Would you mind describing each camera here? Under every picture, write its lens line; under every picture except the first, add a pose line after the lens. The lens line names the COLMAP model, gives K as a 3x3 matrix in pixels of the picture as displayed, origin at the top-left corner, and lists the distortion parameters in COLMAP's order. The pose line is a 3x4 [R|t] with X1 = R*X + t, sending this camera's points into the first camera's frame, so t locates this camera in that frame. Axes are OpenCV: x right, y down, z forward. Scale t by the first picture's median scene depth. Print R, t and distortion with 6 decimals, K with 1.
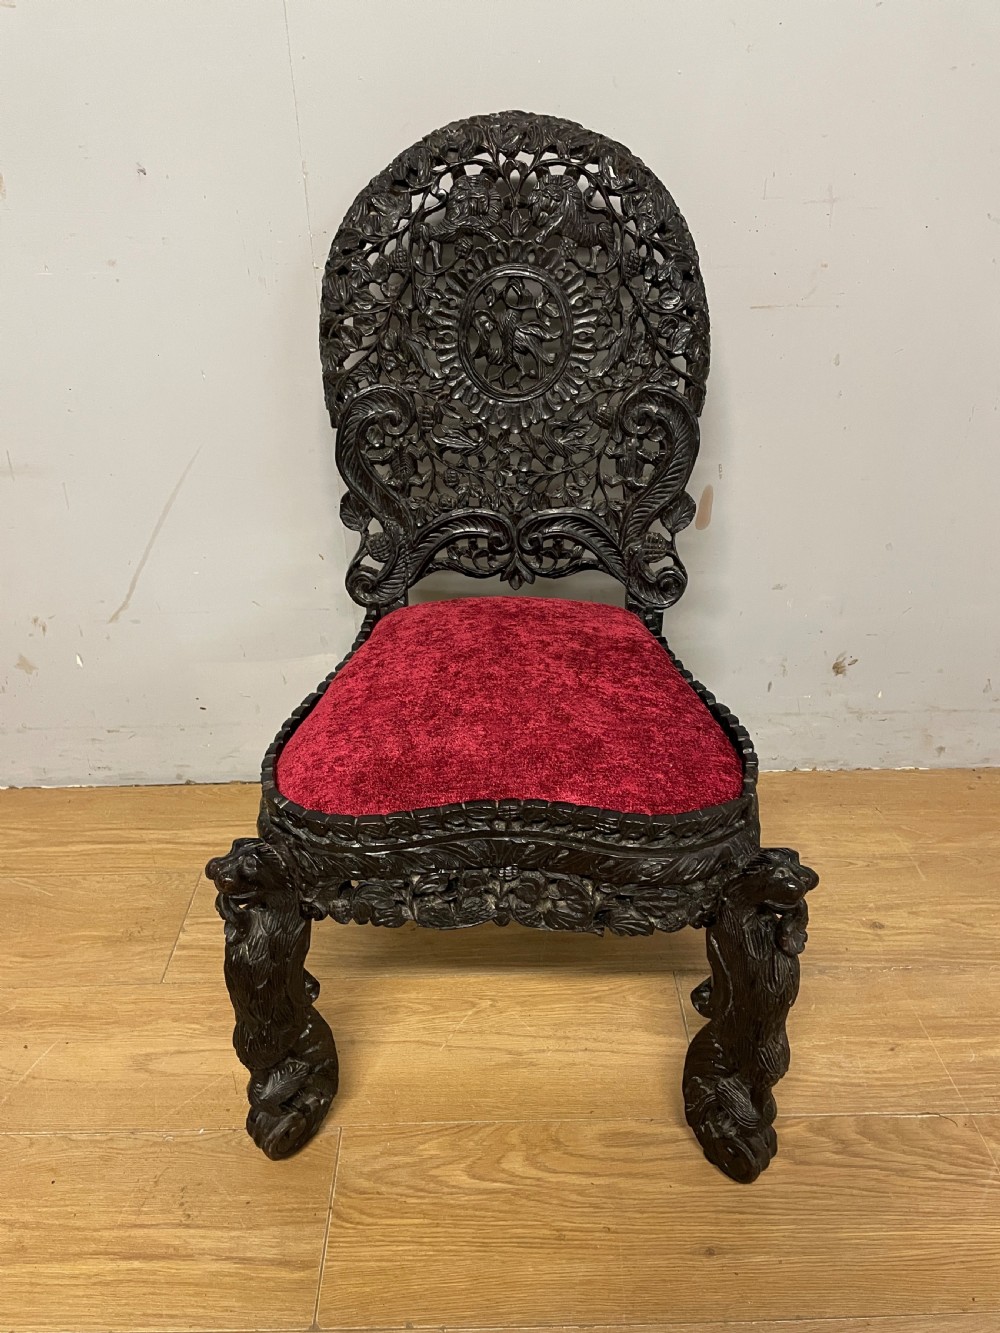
lens RADIAL K [[1019.9, 0, 503.6], [0, 1019.9, 658.1], [0, 0, 1]] dist [0.091351, -0.117209]
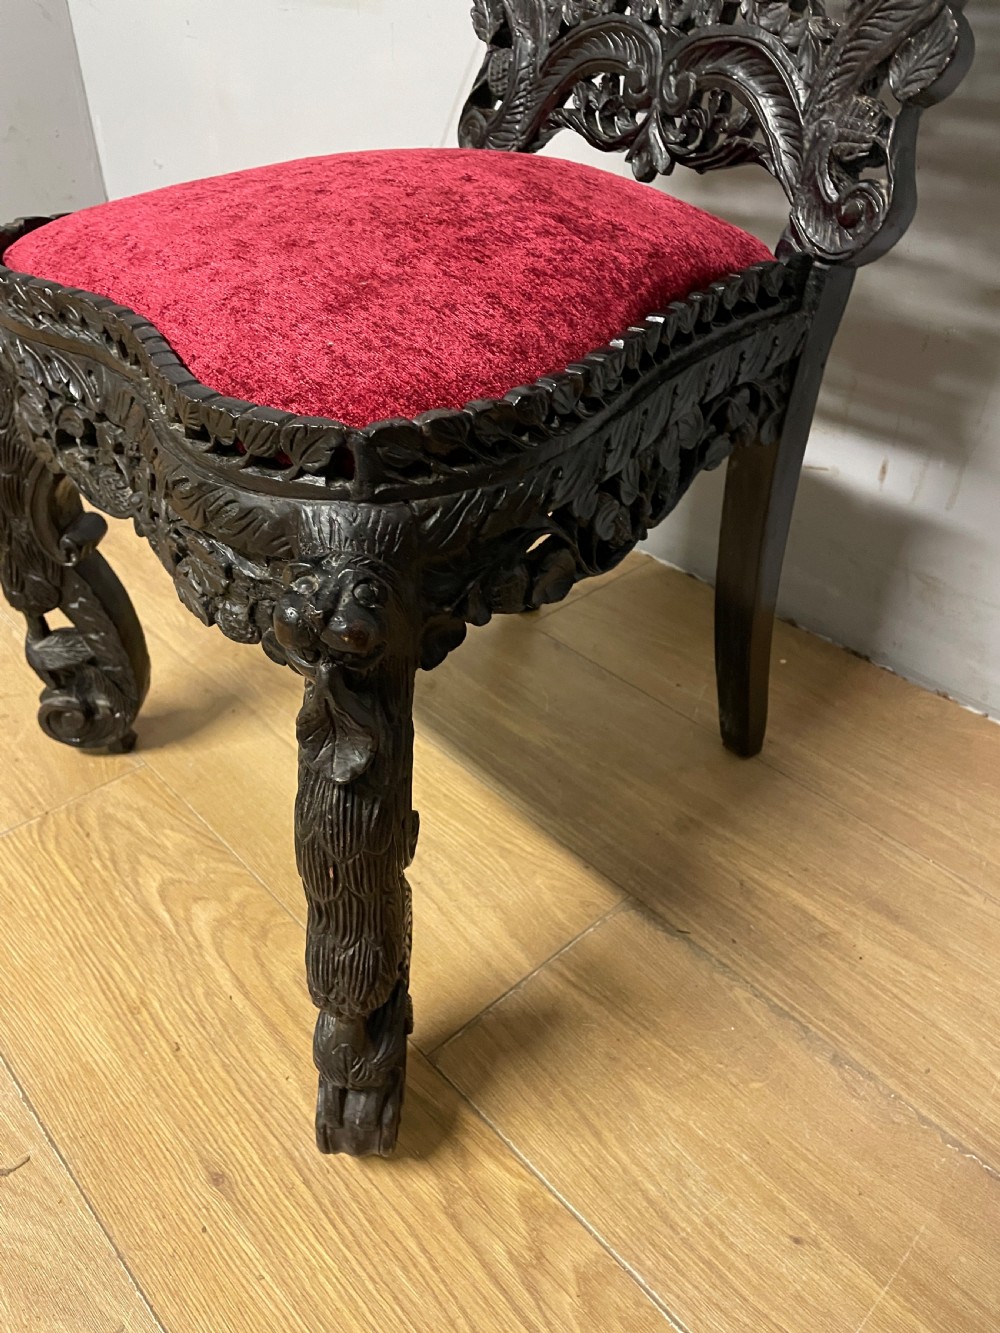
lens RADIAL K [[1019.9, 0, 490.4], [0, 1019.9, 670.8], [0, 0, 1]] dist [0.091351, -0.117209]
pose [[0.657834, 0.455948, -0.599472, 0.481705], [-0.384988, 0.887661, 0.252671, 0.072573], [0.647332, 0.064574, 0.759468, 0.547031]]
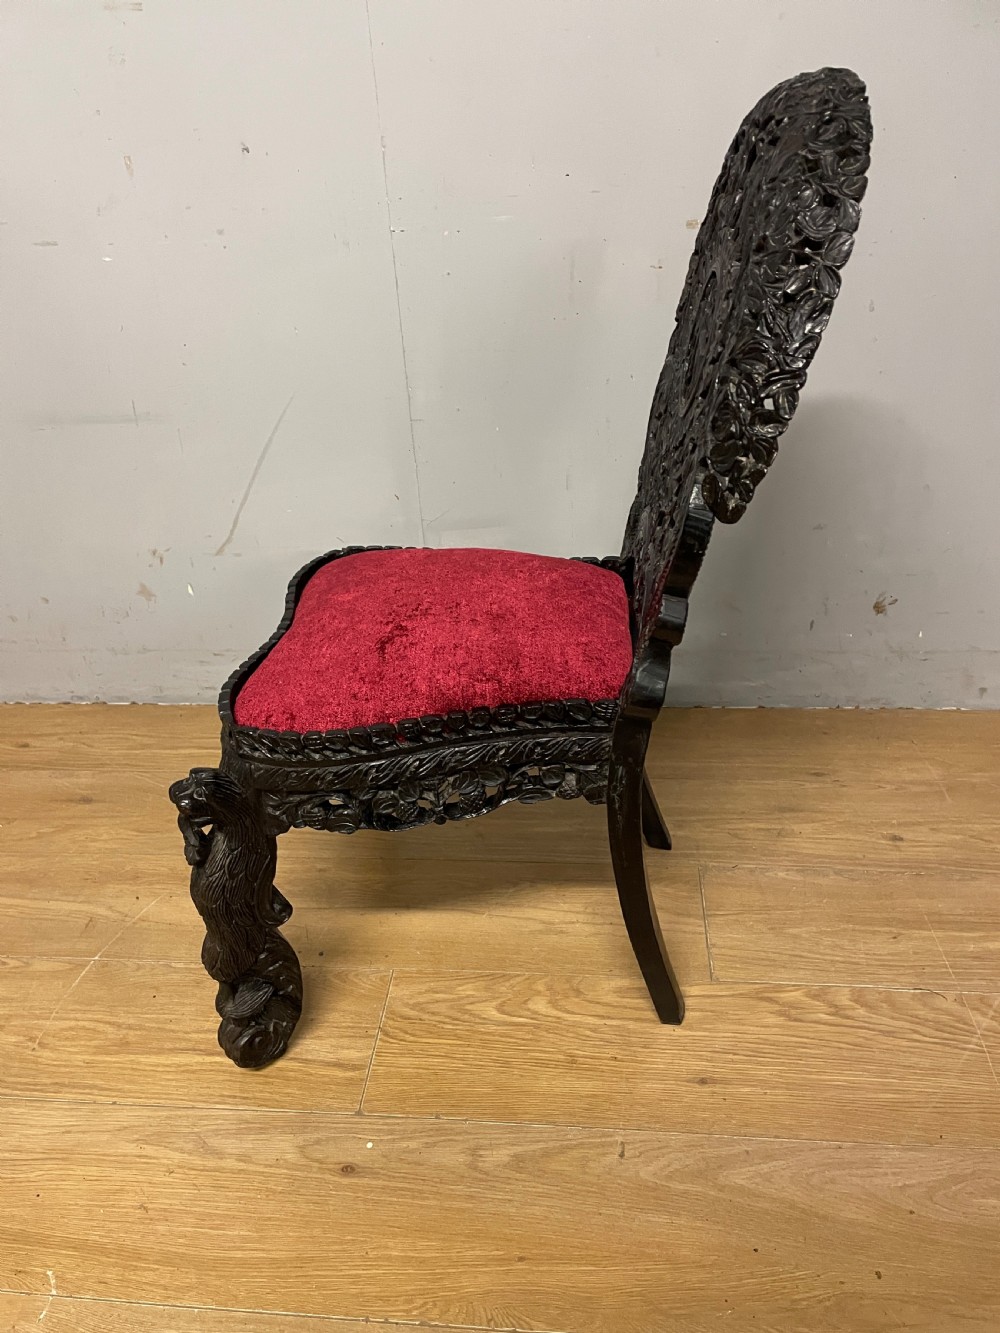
lens RADIAL K [[1019.9, 0, 497.3], [0, 1019.9, 675.7], [0, 0, 1]] dist [0.091351, -0.117209]
pose [[0.993087, 0.023612, -0.114980, 0.084199], [-0.022380, 0.999678, 0.011991, 0.105703], [0.115226, -0.009334, 0.993295, -0.132042]]
